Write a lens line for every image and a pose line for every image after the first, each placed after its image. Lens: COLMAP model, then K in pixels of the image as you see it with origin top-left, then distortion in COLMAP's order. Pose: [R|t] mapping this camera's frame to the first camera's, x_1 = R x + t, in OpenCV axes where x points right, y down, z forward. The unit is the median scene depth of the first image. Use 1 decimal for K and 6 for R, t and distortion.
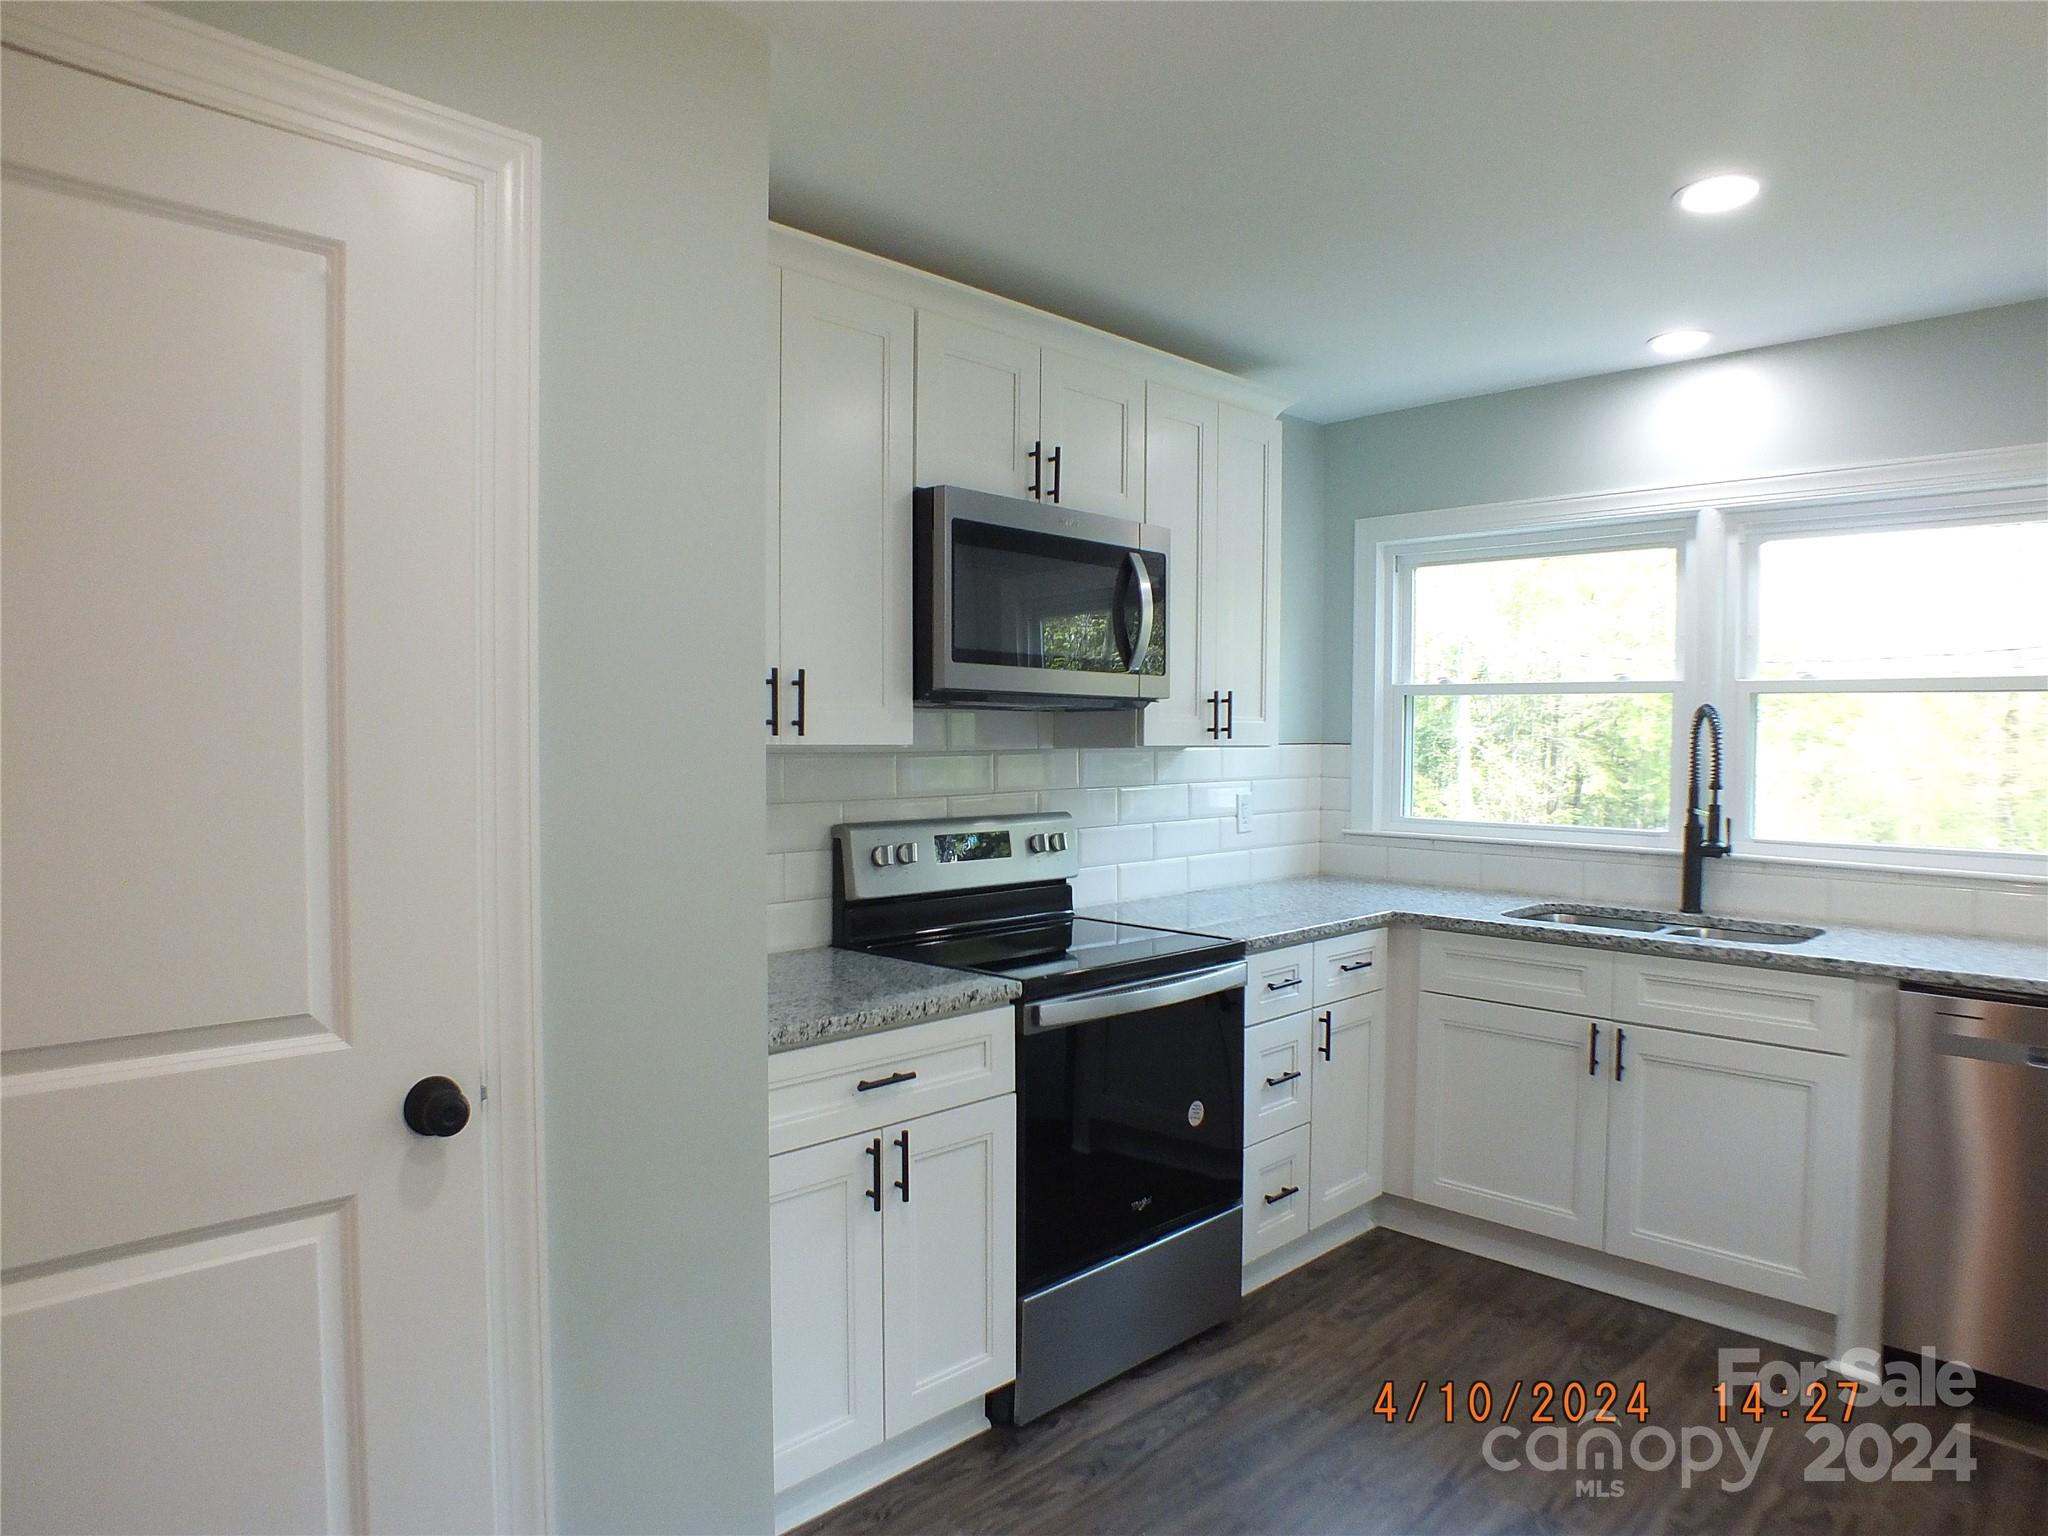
lens RADIAL K [[1303.8, 0, 1021.8], [0, 1303.8, 785.3], [0, 0, 1]] dist [-0.069141, 0.027793]
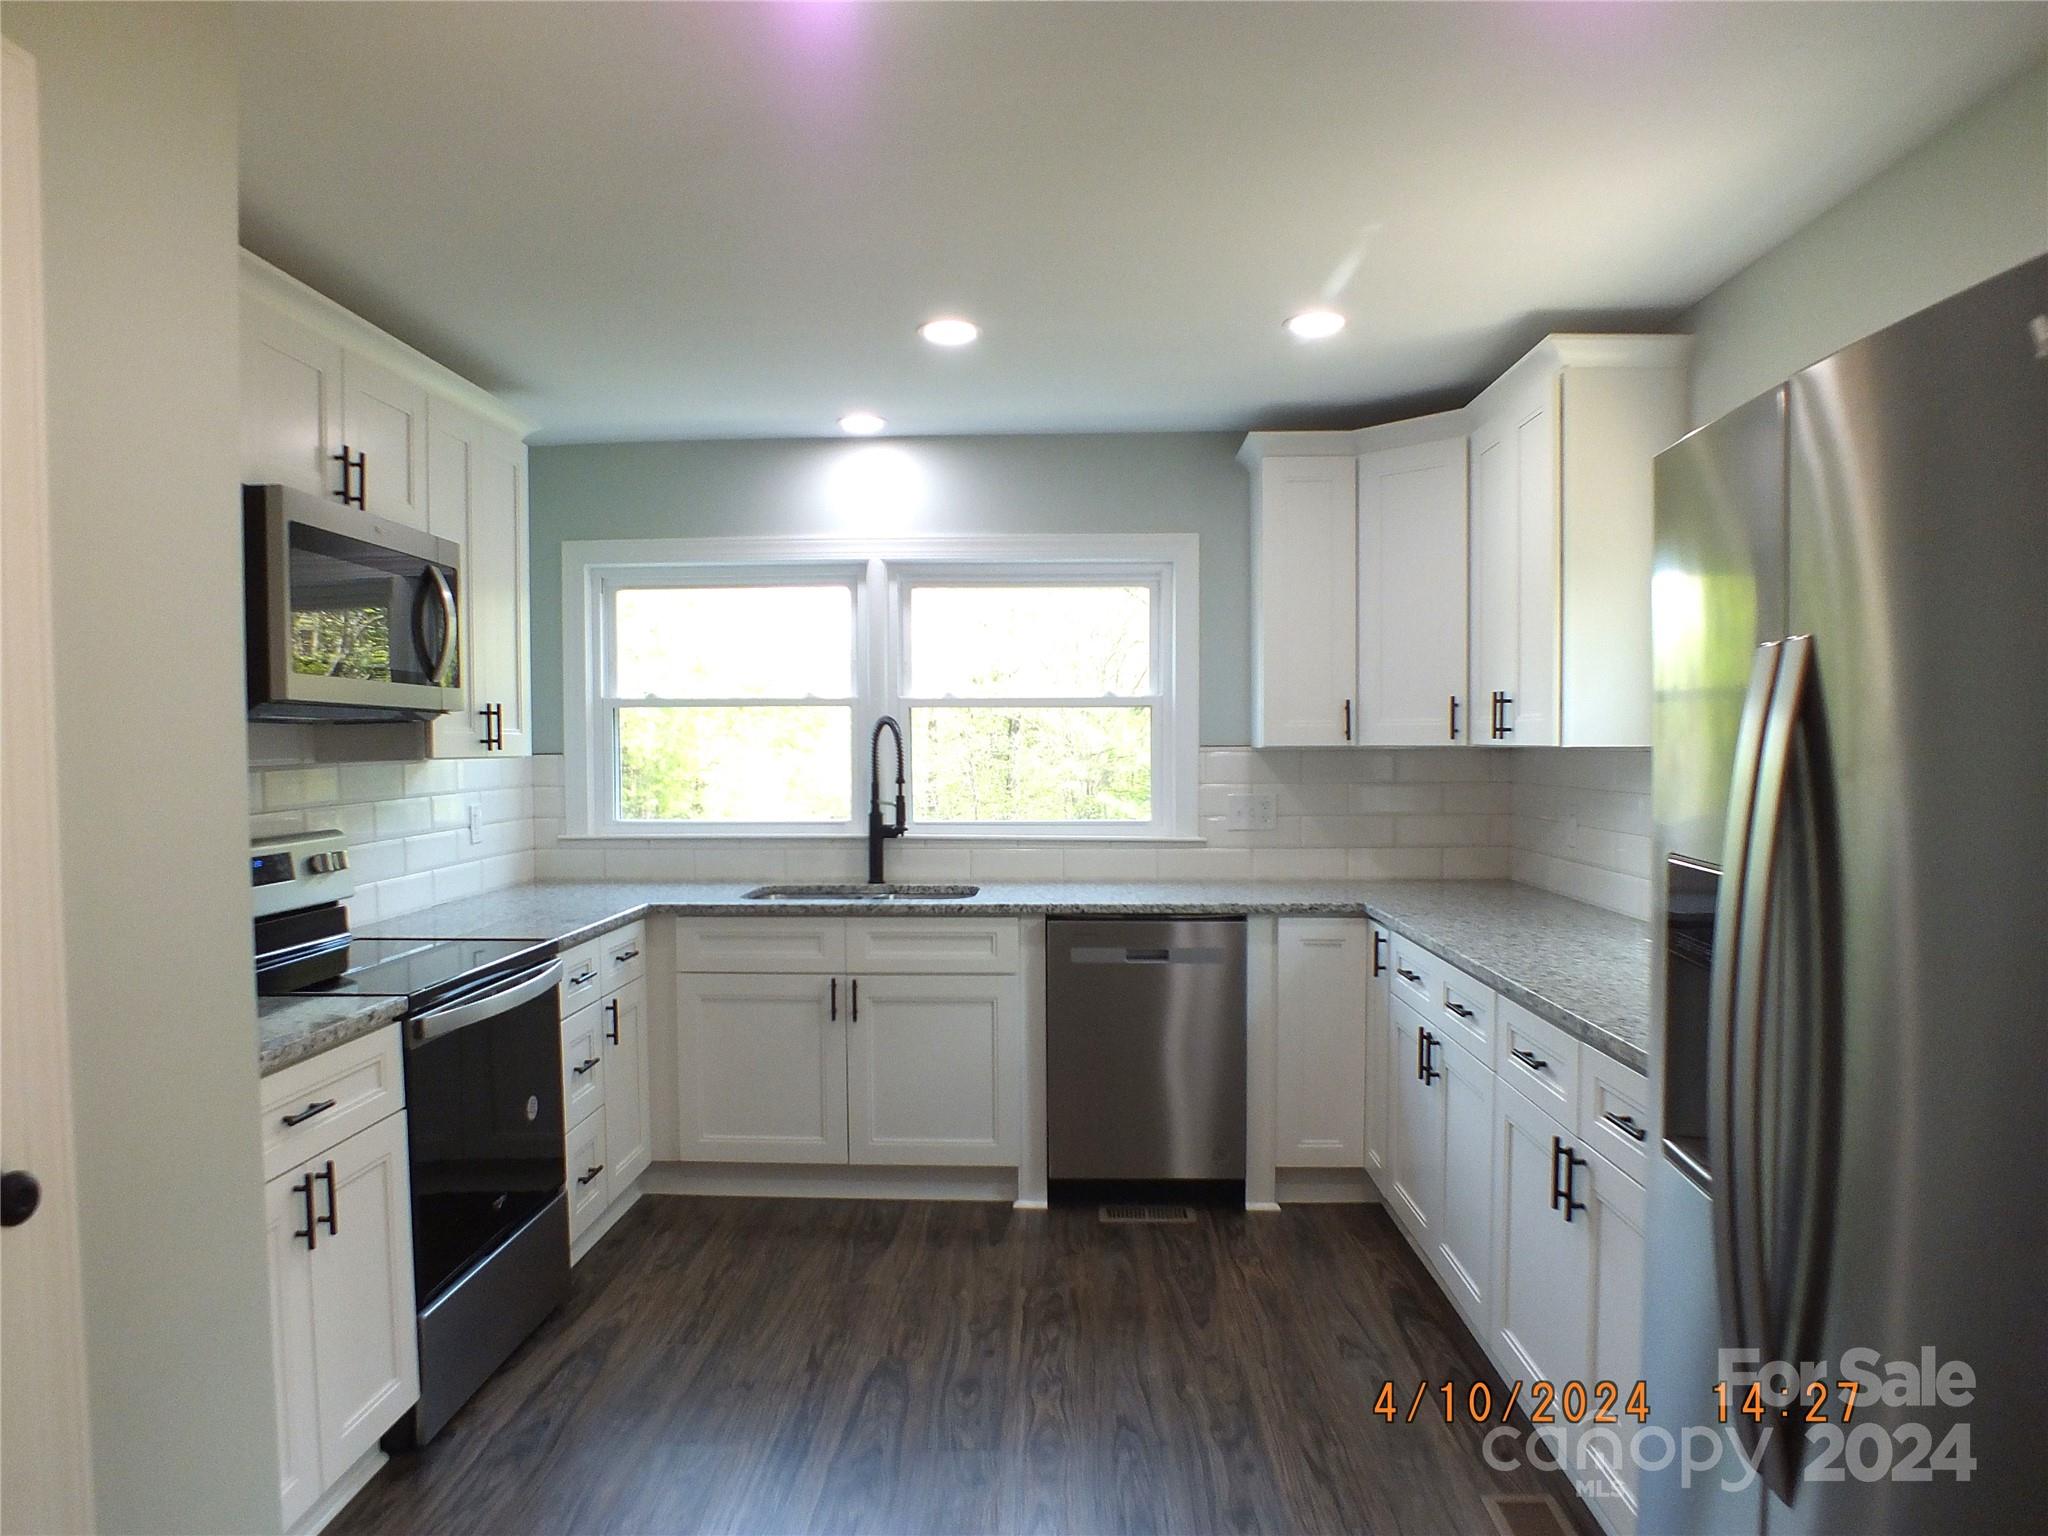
lens RADIAL K [[1303.8, 0, 1021.8], [0, 1303.8, 785.3], [0, 0, 1]] dist [-0.069141, 0.027793]
pose [[0.739127, -0.032874, 0.672763, -0.243619], [0.038502, 0.999237, 0.006527, 0.001431], [-0.672464, 0.021079, 0.739829, -0.035403]]
